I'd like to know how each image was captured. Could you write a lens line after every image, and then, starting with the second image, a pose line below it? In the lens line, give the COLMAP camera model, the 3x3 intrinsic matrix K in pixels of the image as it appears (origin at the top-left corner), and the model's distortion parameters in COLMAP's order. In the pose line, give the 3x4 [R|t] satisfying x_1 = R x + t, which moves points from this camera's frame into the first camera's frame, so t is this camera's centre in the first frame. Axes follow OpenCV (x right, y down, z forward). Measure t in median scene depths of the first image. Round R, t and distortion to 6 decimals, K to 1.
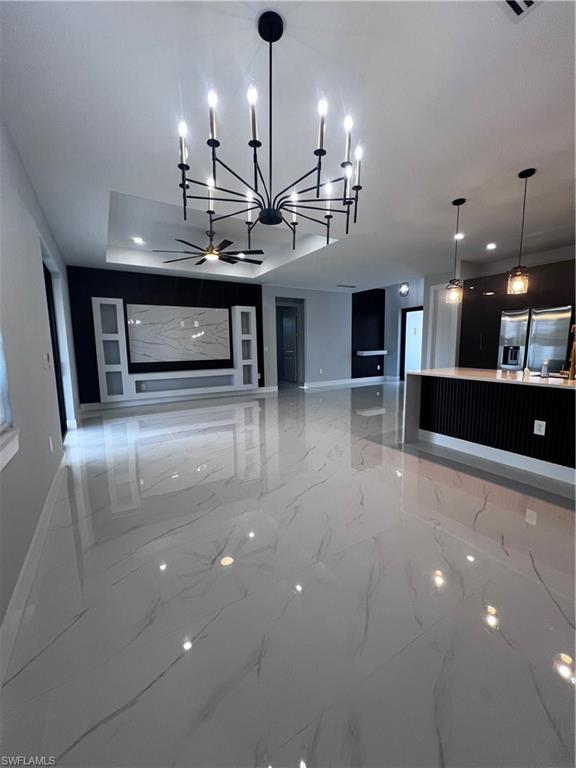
lens RADIAL K [[309.0, 0, 290.5], [0, 309.0, 379.5], [0, 0, 1]] dist [0.005324, -0.000953]
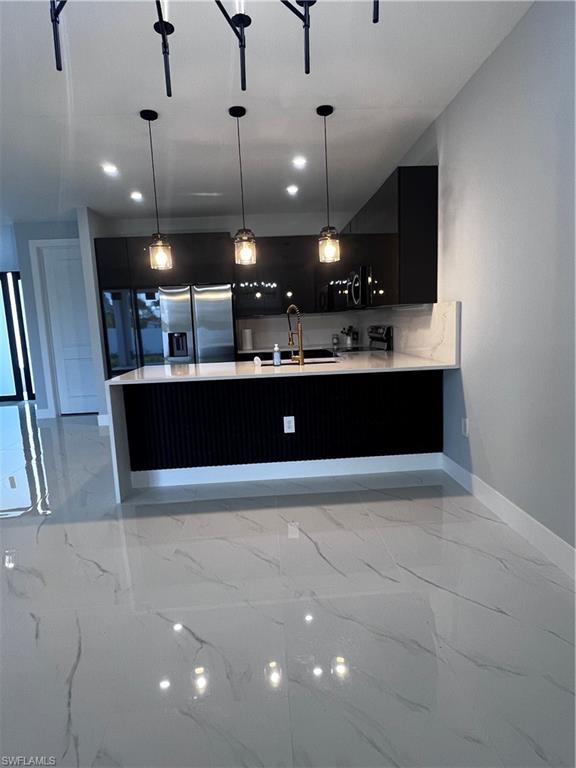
lens RADIAL K [[445.8, 0, 287.7], [0, 445.8, 378.7], [0, 0, 1]] dist [-0.001875, -0.001369]
pose [[0.470592, -0.122923, 0.873747, -0.184426], [0.139617, 0.988147, 0.063822, -0.034860], [-0.871235, 0.091956, 0.482176, 0.296885]]
